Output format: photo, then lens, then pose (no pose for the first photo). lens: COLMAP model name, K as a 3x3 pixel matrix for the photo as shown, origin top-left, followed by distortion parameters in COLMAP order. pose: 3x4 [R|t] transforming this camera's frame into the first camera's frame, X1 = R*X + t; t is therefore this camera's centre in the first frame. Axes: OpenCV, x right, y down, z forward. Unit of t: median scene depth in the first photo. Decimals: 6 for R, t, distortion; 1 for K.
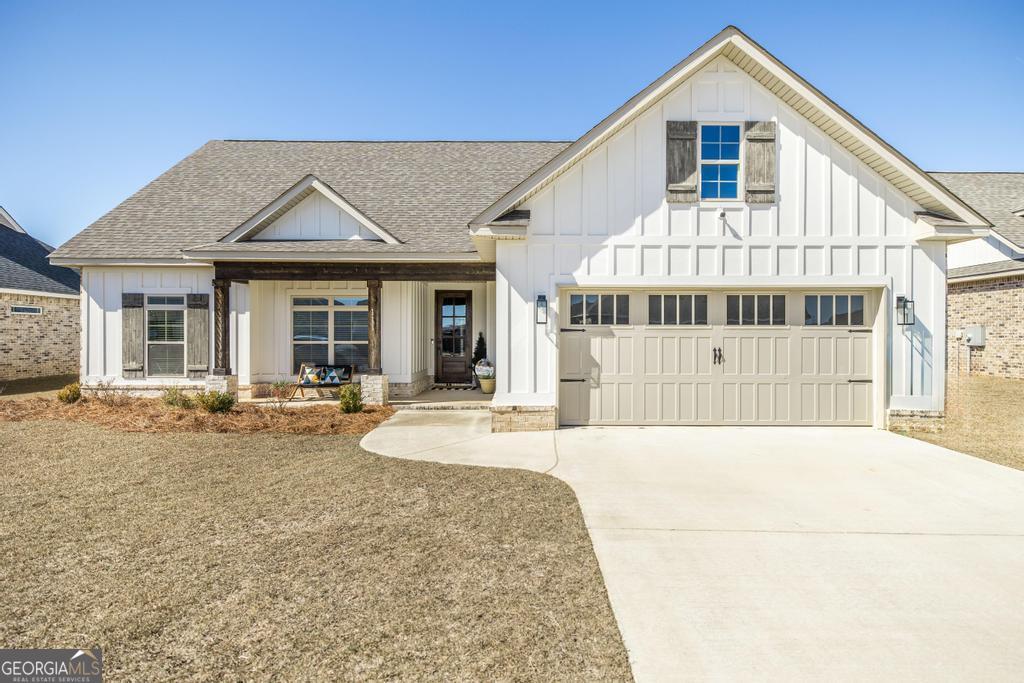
lens RADIAL K [[556.4, 0, 513.5], [0, 556.4, 339.7], [0, 0, 1]] dist [0.000916, 0.000357]
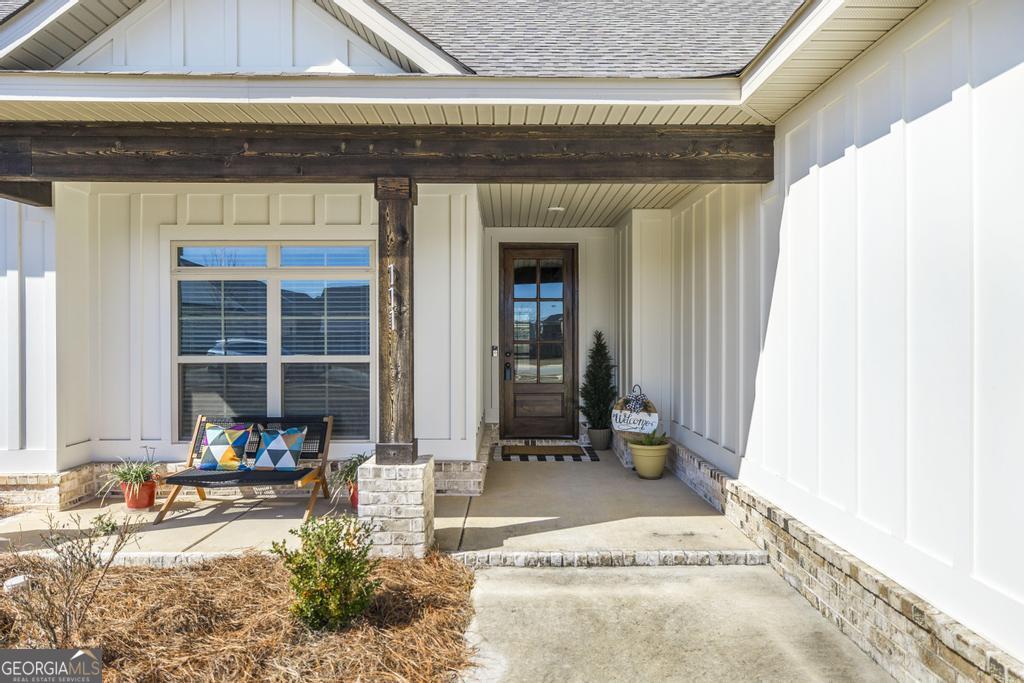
lens RADIAL K [[642.5, 0, 511.6], [0, 642.5, 342.3], [0, 0, 1]] dist [0.008006, -0.001003]
pose [[0.999968, -0.001856, 0.007827, -0.168335], [0.001815, 0.999985, 0.005234, -0.009669], [-0.007836, -0.005220, 0.999956, 0.560820]]
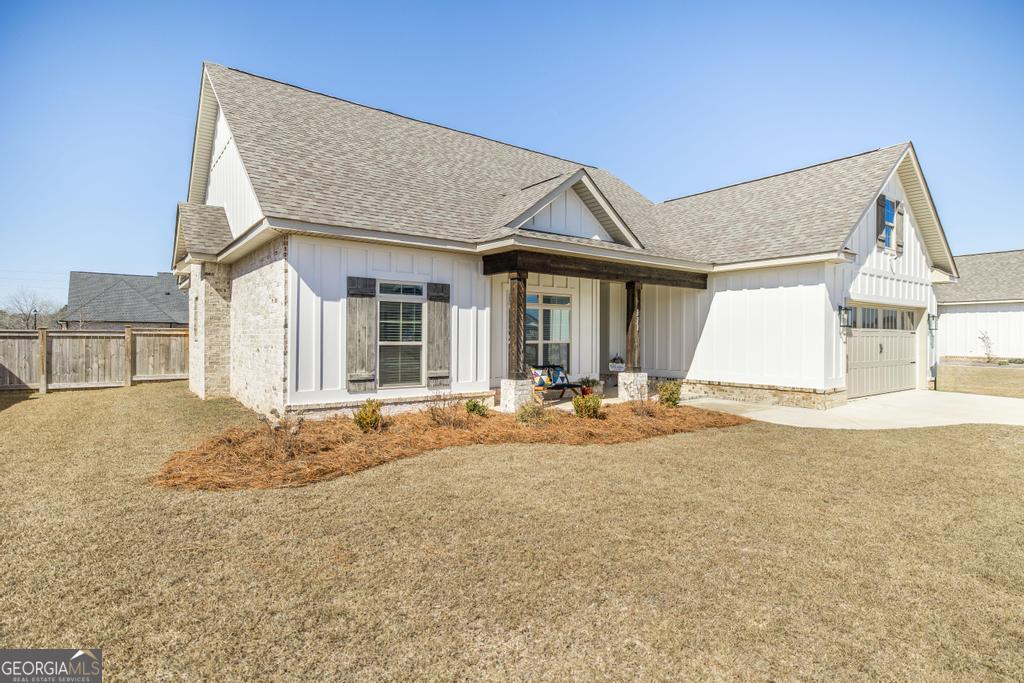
lens RADIAL K [[537.3, 0, 509.8], [0, 537.3, 338.9], [0, 0, 1]] dist [-0.004619, -0.000259]
pose [[0.803031, -0.001711, 0.595935, -0.952716], [0.003272, 0.999993, -0.001538, 0.000606], [-0.595929, 0.003185, 0.803031, 0.303560]]
